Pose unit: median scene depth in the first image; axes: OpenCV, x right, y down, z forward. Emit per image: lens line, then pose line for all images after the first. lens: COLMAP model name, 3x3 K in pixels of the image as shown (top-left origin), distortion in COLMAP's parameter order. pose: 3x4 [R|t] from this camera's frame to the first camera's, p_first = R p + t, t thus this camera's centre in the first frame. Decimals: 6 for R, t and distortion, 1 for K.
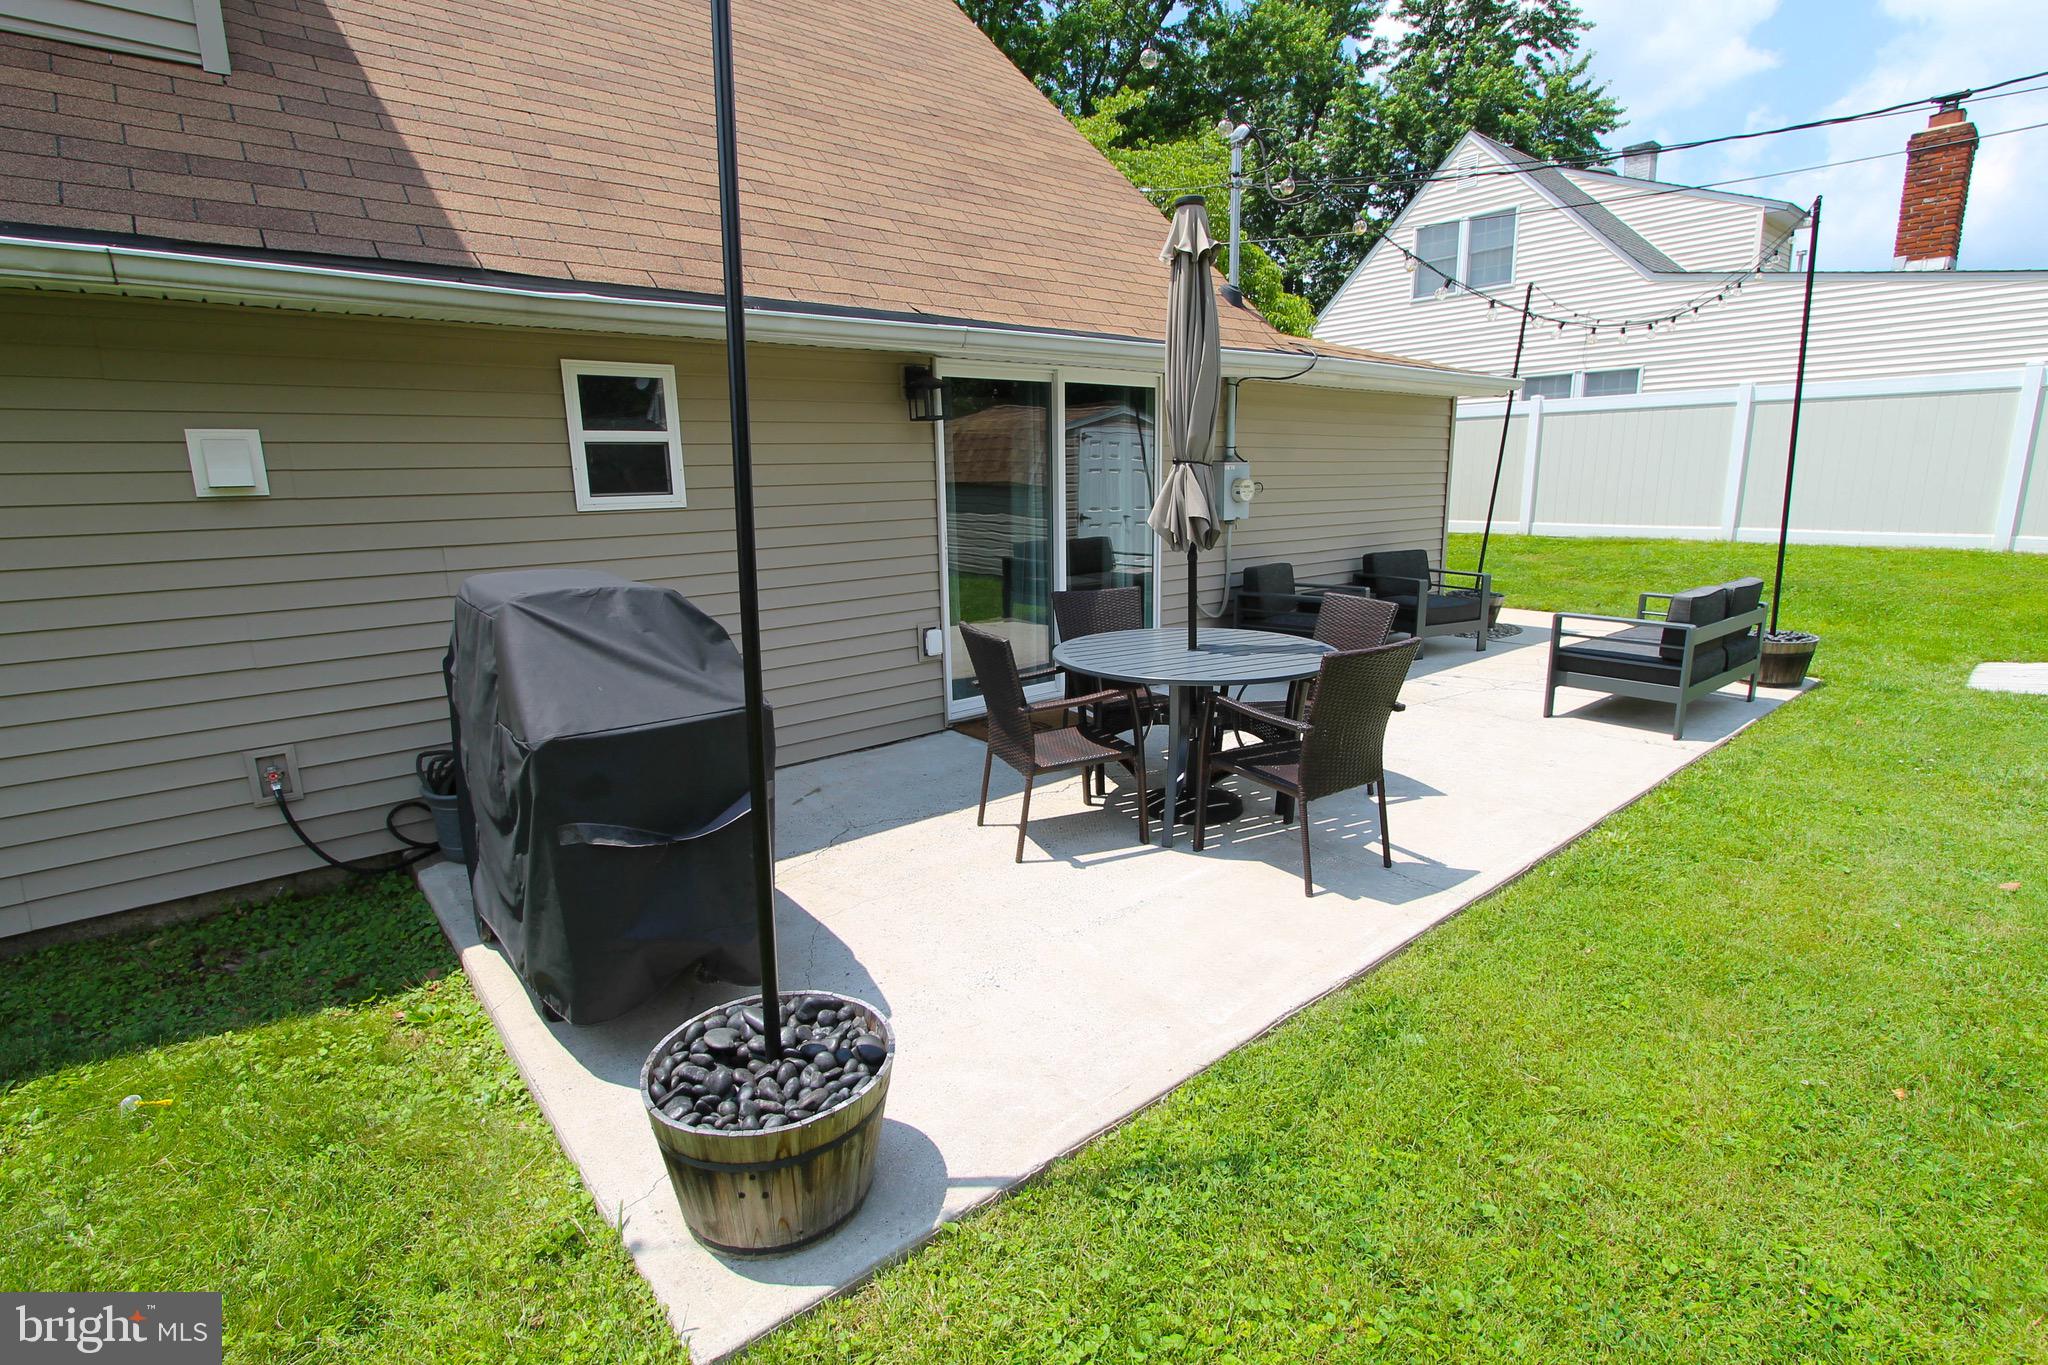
lens RADIAL K [[973.9, 0, 1026.5], [0, 973.9, 664.2], [0, 0, 1]] dist [-0.000893, 0.000407]
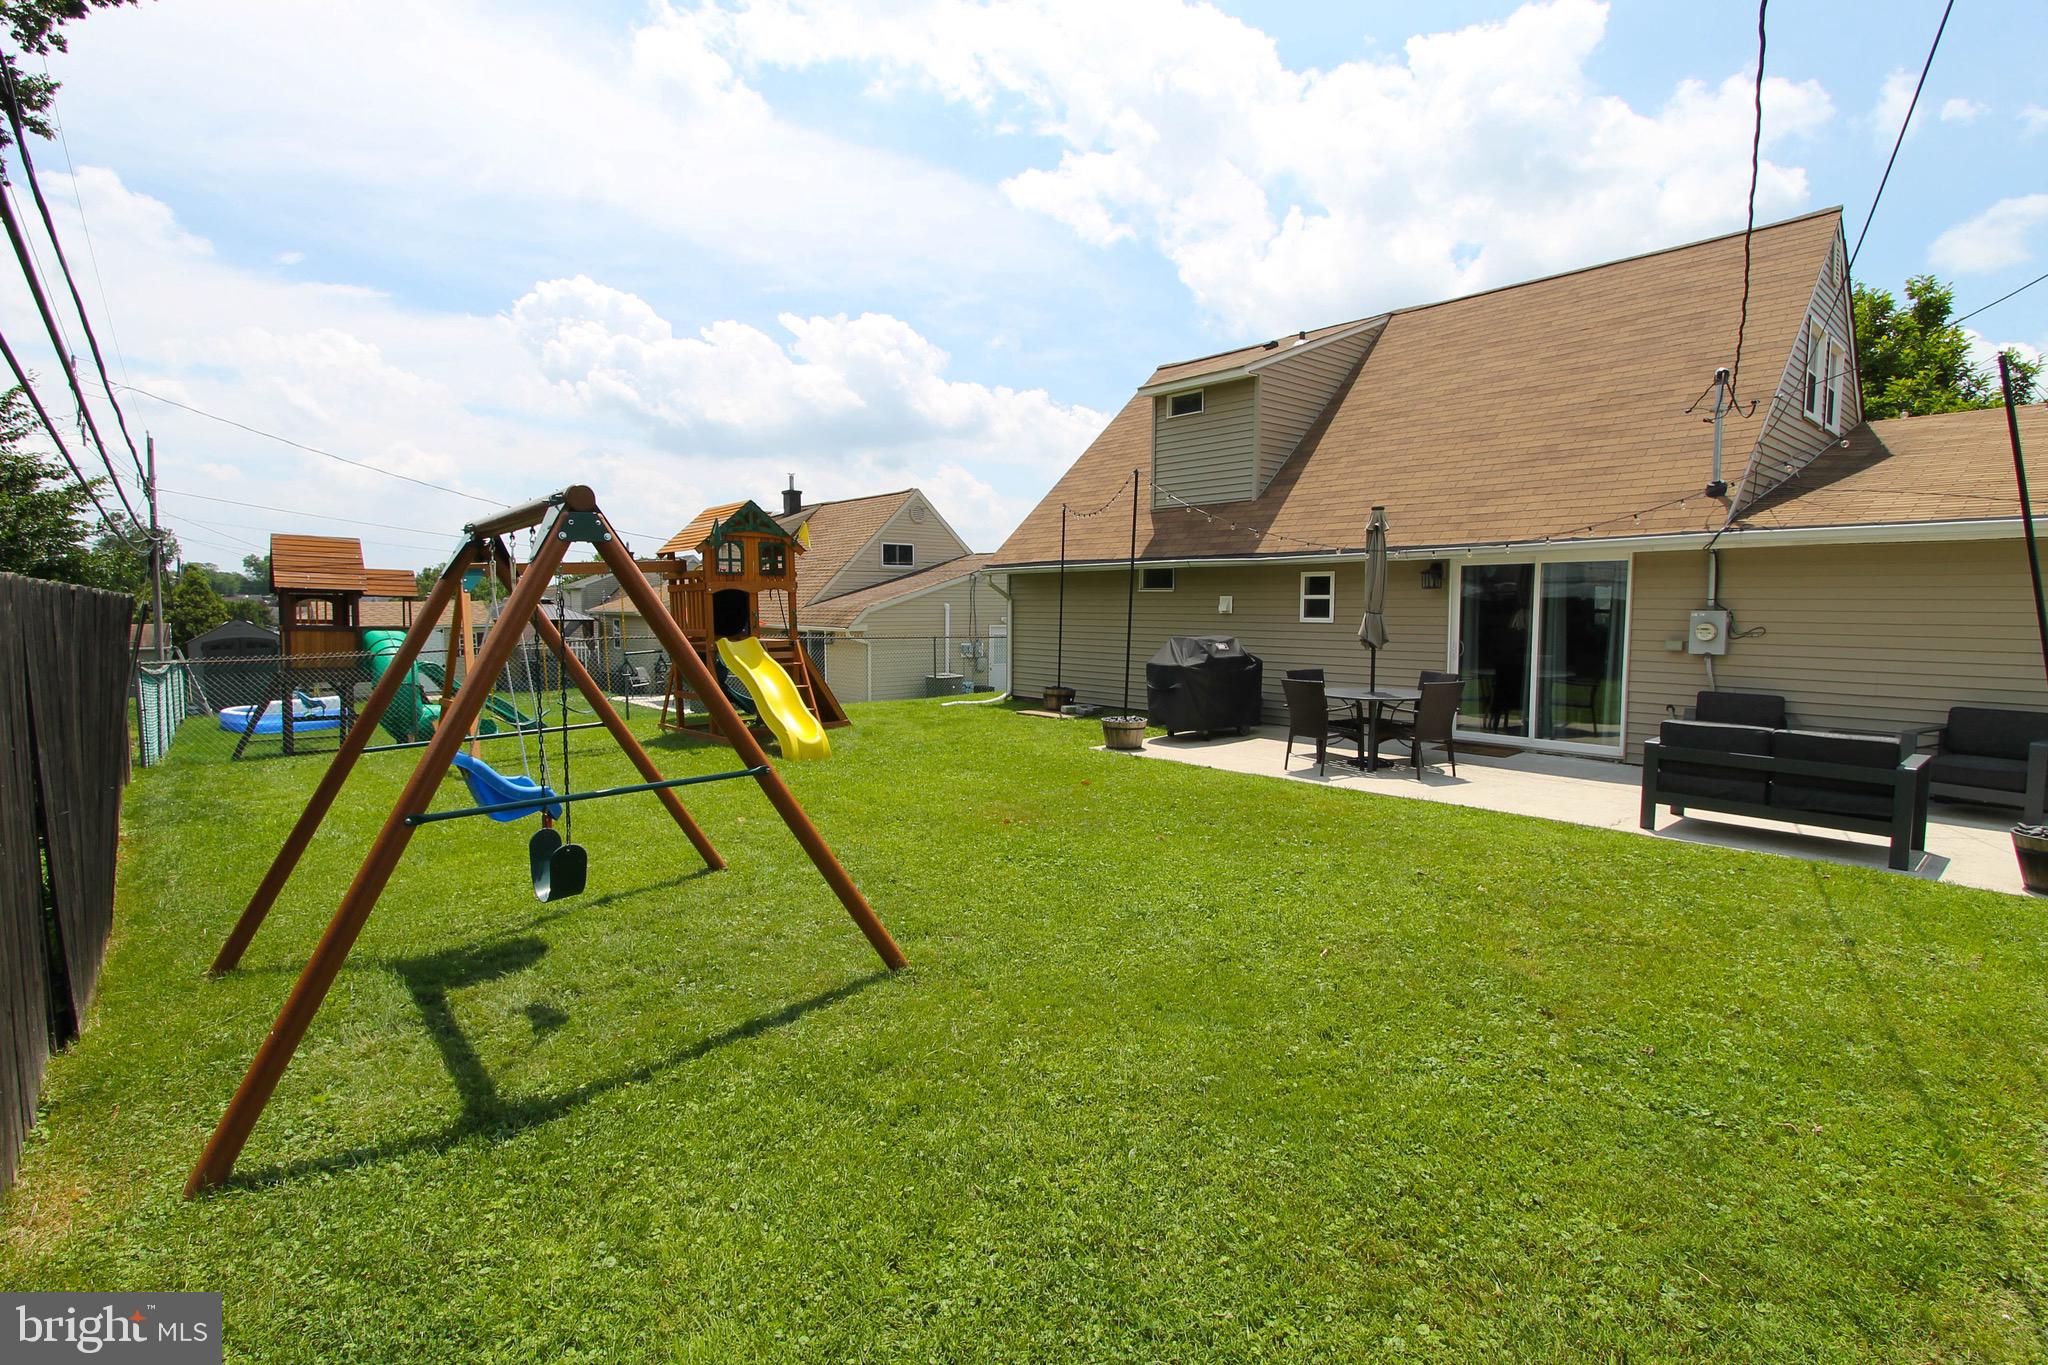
lens RADIAL K [[961.2, 0, 1027.0], [0, 961.2, 677.6], [0, 0, 1]] dist [-0.022827, 0.005073]
pose [[0.034937, 0.096441, -0.994725, 2.378379], [-0.194858, 0.976888, 0.087868, -0.086751], [0.980209, 0.190761, 0.052922, 0.071882]]
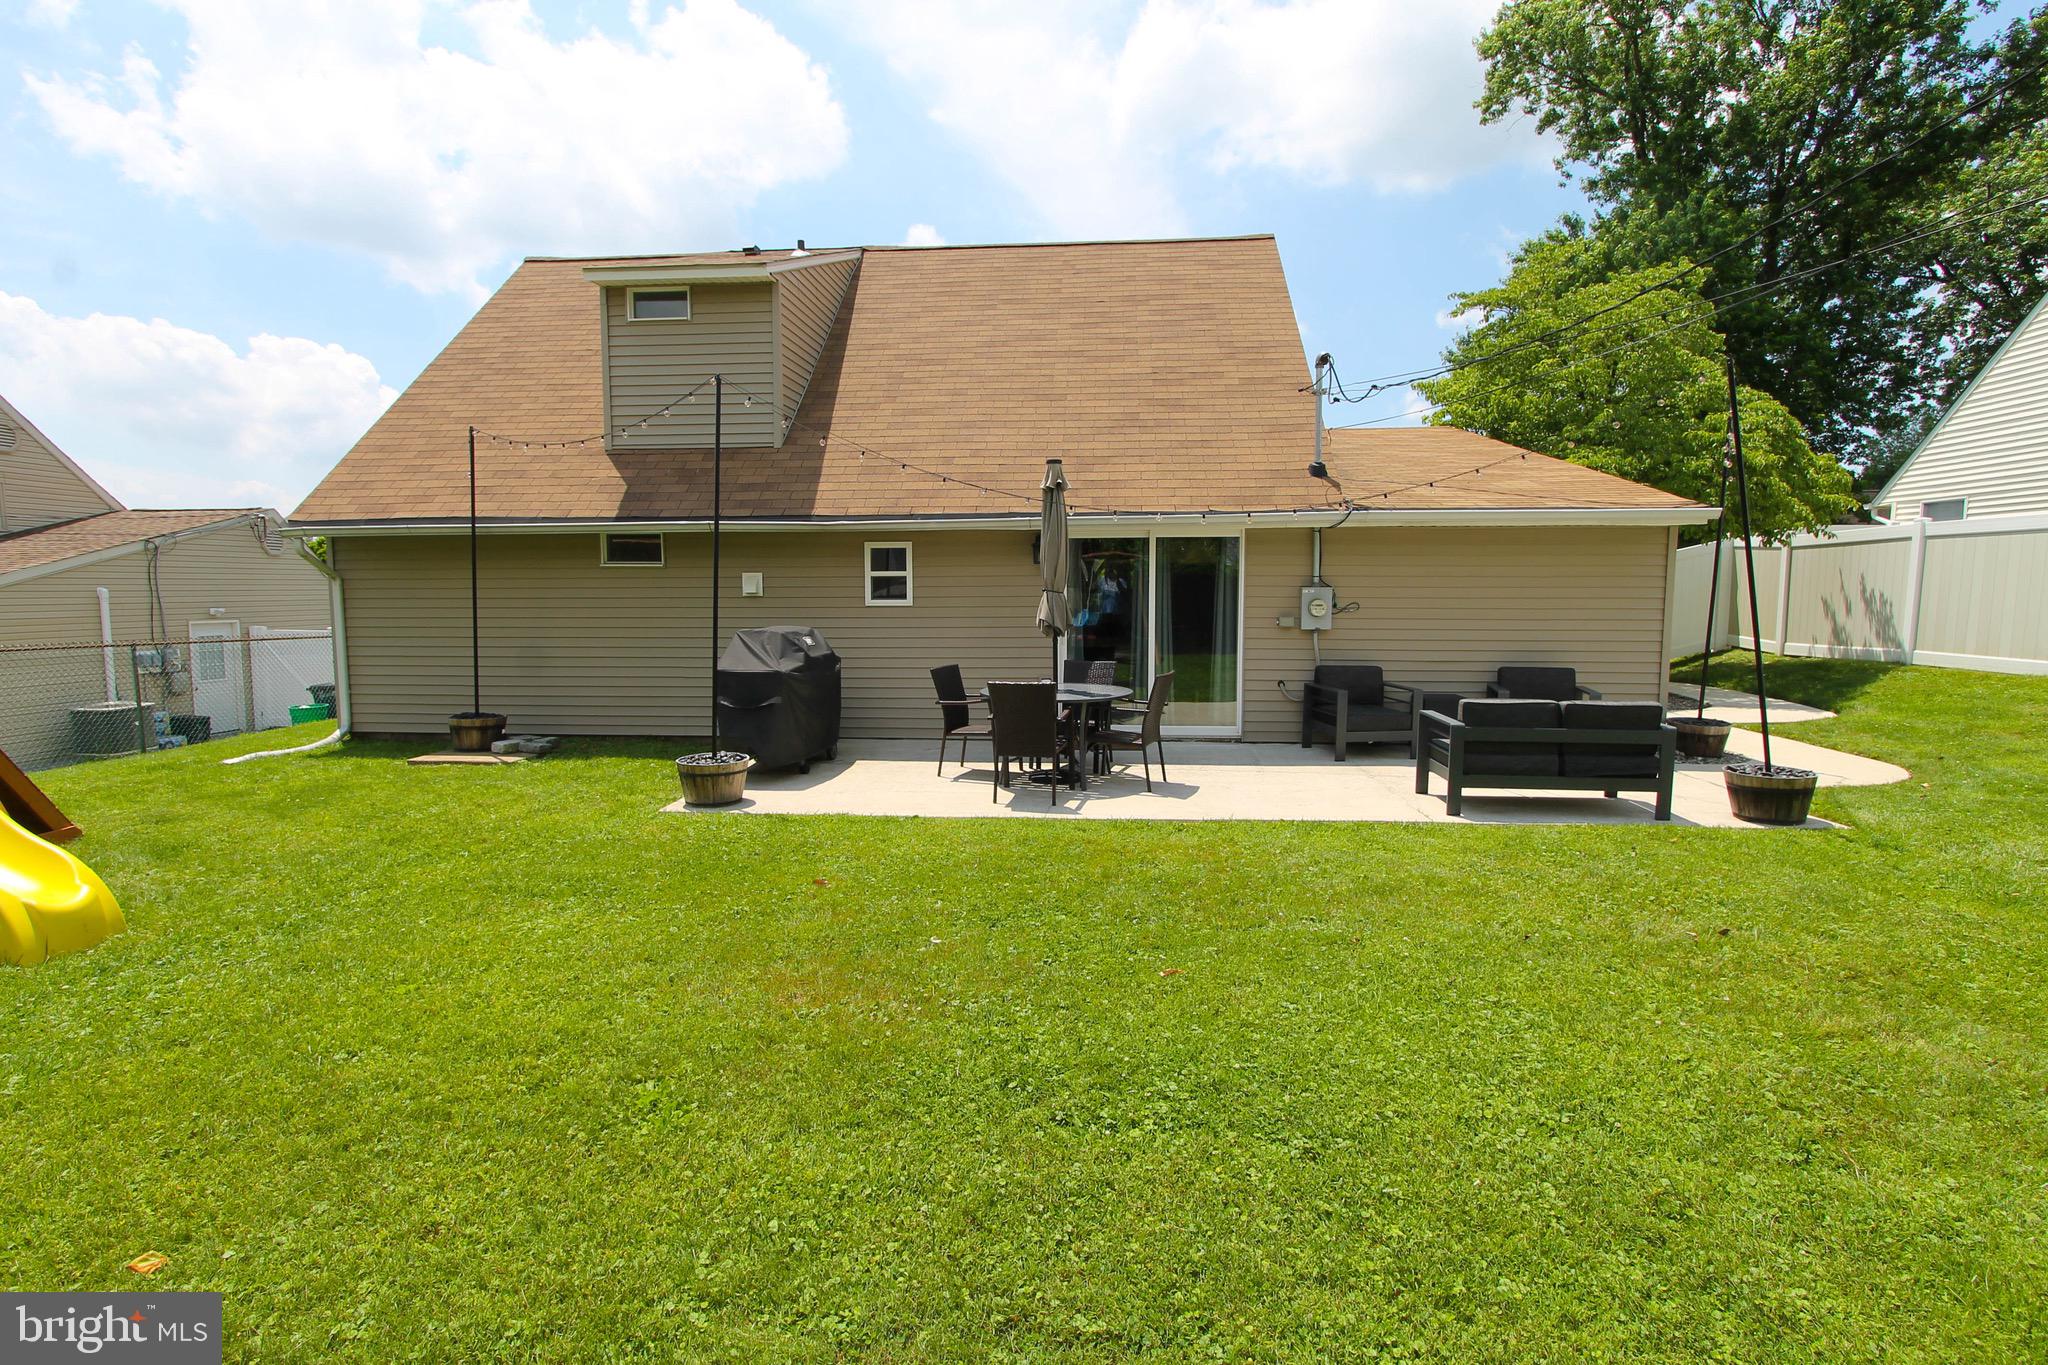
lens RADIAL K [[961.2, 0, 1027.0], [0, 961.2, 677.6], [0, 0, 1]] dist [-0.022827, 0.005073]
pose [[0.721592, 0.083013, -0.687323, 1.385591], [-0.146136, 0.988680, -0.034012, 0.032934], [0.676719, 0.124986, 0.725555, -0.371829]]
